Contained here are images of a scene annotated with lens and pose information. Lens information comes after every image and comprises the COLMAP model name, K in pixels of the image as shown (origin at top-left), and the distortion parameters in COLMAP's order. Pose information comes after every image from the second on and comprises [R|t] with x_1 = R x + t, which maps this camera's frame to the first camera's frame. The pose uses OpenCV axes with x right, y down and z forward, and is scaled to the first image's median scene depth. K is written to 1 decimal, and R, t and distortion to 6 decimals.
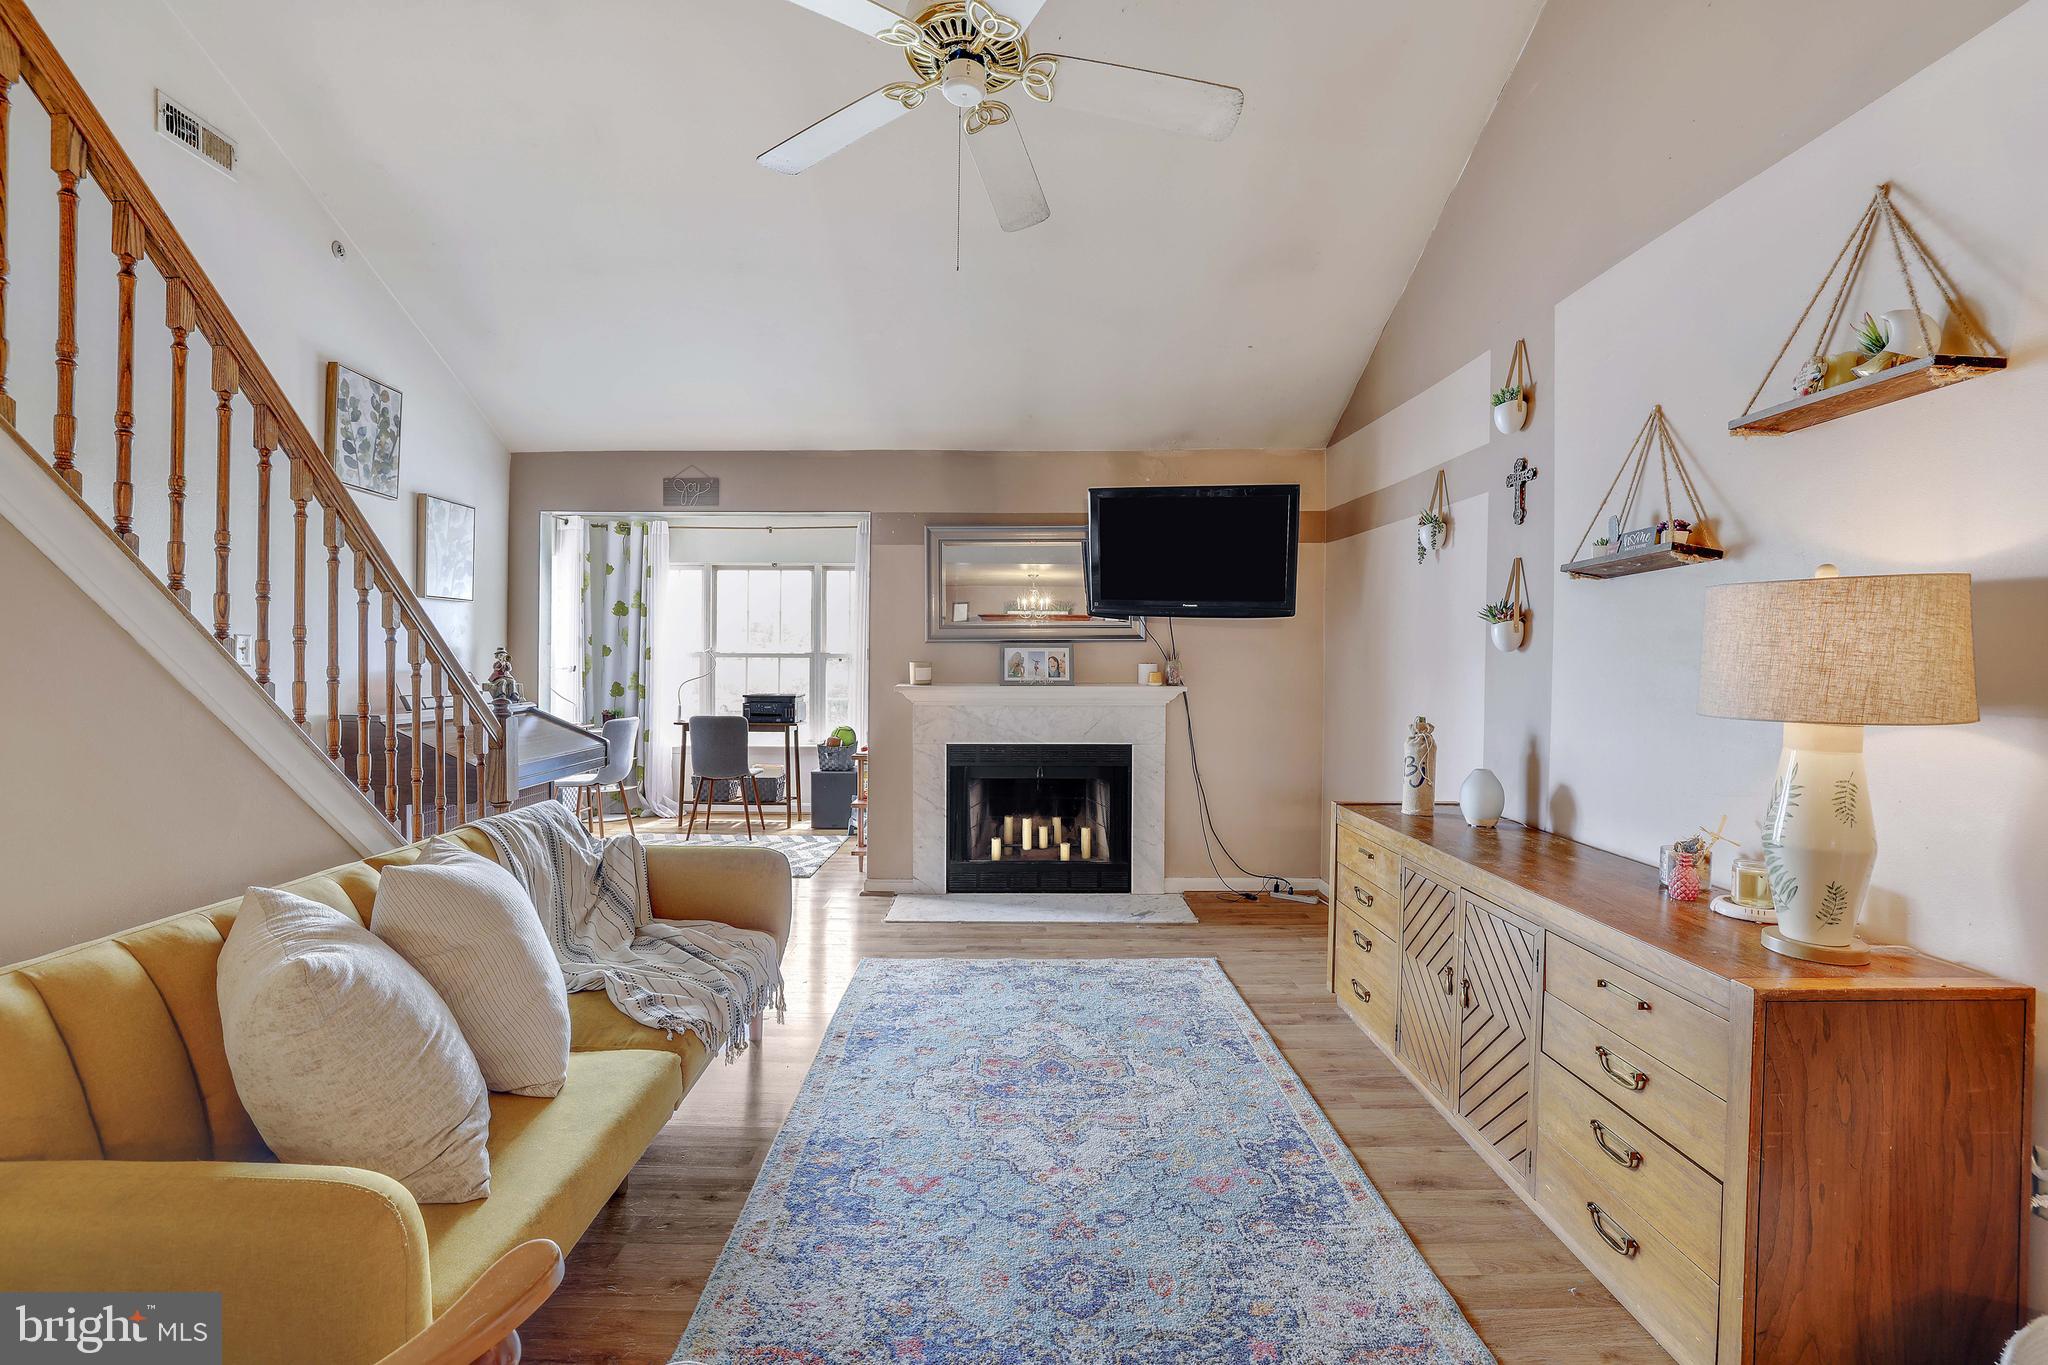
lens RADIAL K [[873.2, 0, 1021.7], [0, 873.2, 670.6], [0, 0, 1]] dist [-0.056656, 0.022474]
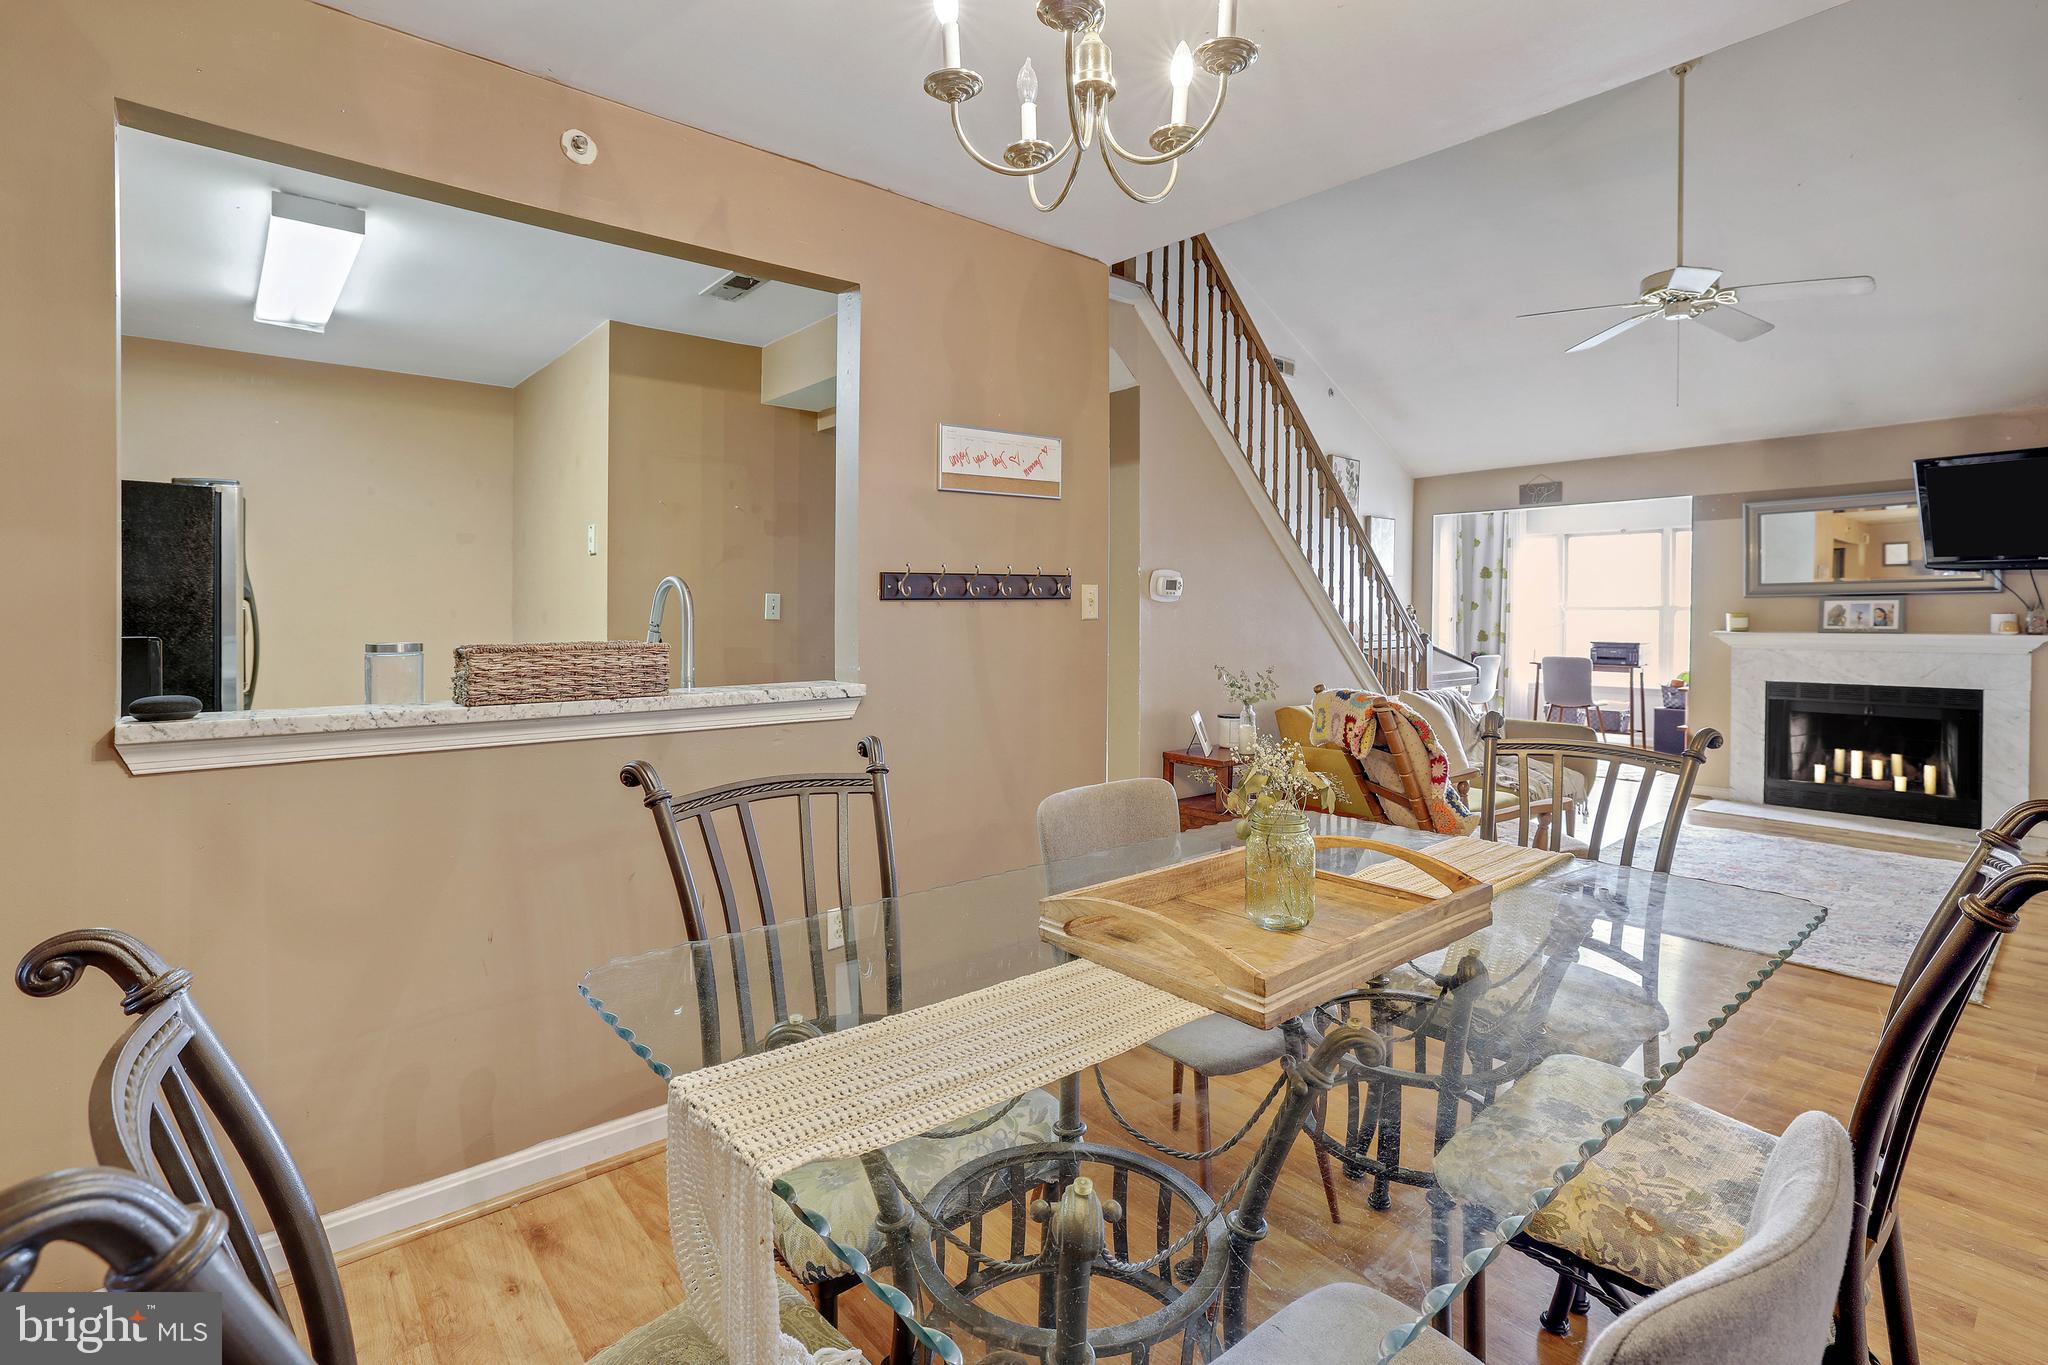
lens RADIAL K [[948.9, 0, 989.3], [0, 948.9, 629.1], [0, 0, 1]] dist [-0.028672, 0.011317]
pose [[0.613889, 0.008543, -0.789346, 0.286785], [-0.006011, 0.999963, 0.006148, 0.011313], [0.789370, 0.000971, 0.613917, -0.673137]]
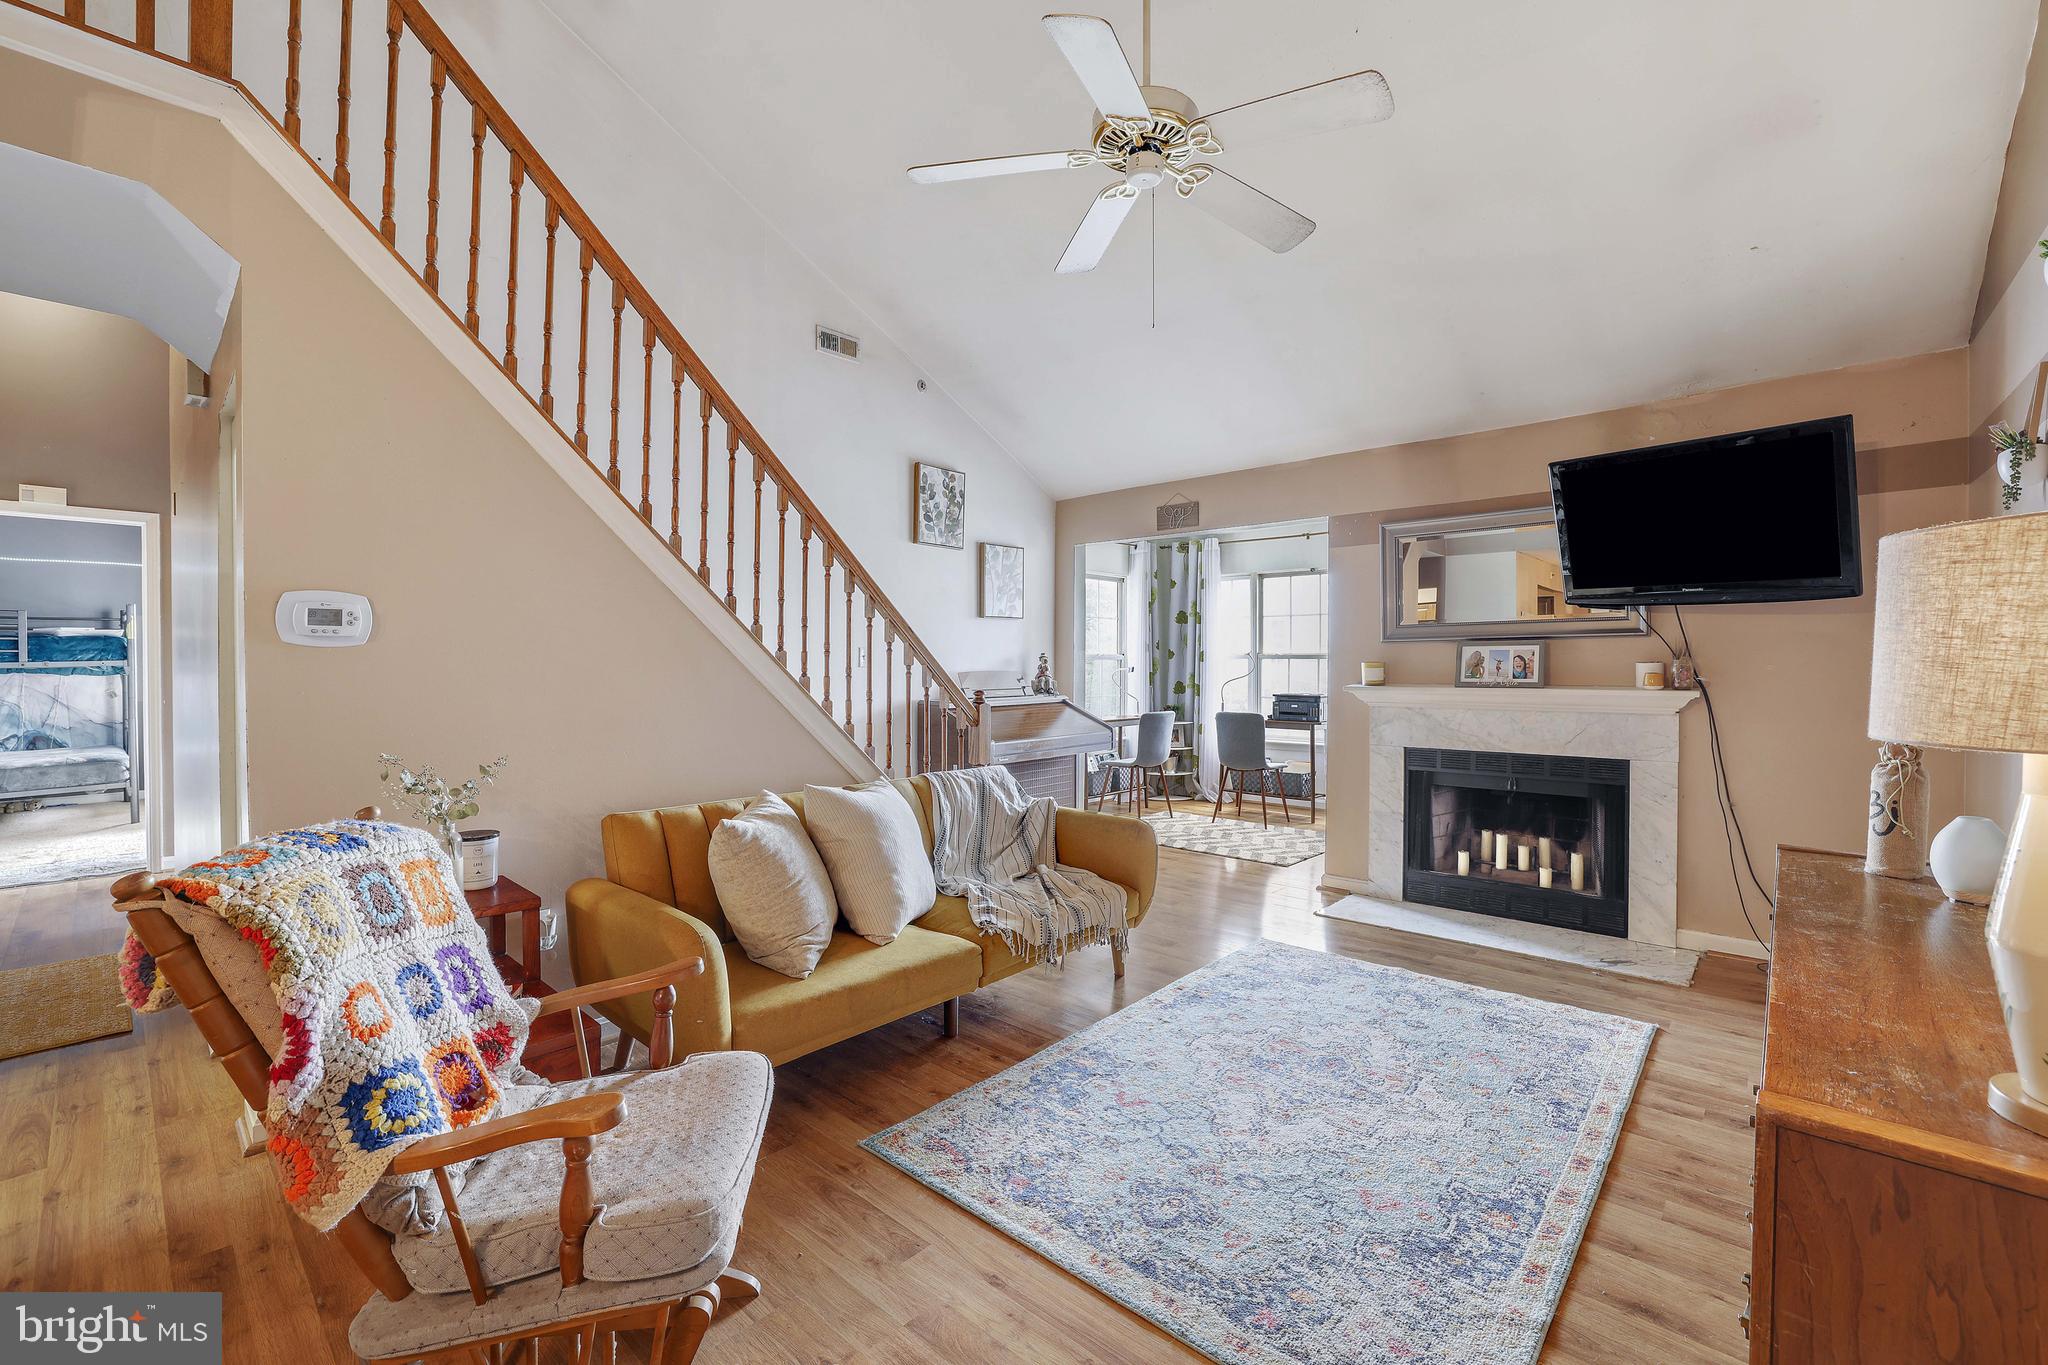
lens RADIAL K [[873.2, 0, 1021.7], [0, 873.2, 670.6], [0, 0, 1]] dist [-0.056656, 0.022474]
pose [[0.729066, 0.000374, -0.684443, 0.268311], [-0.001878, 0.999997, -0.001453, 0.001756], [0.684441, 0.002345, 0.729065, 0.010348]]
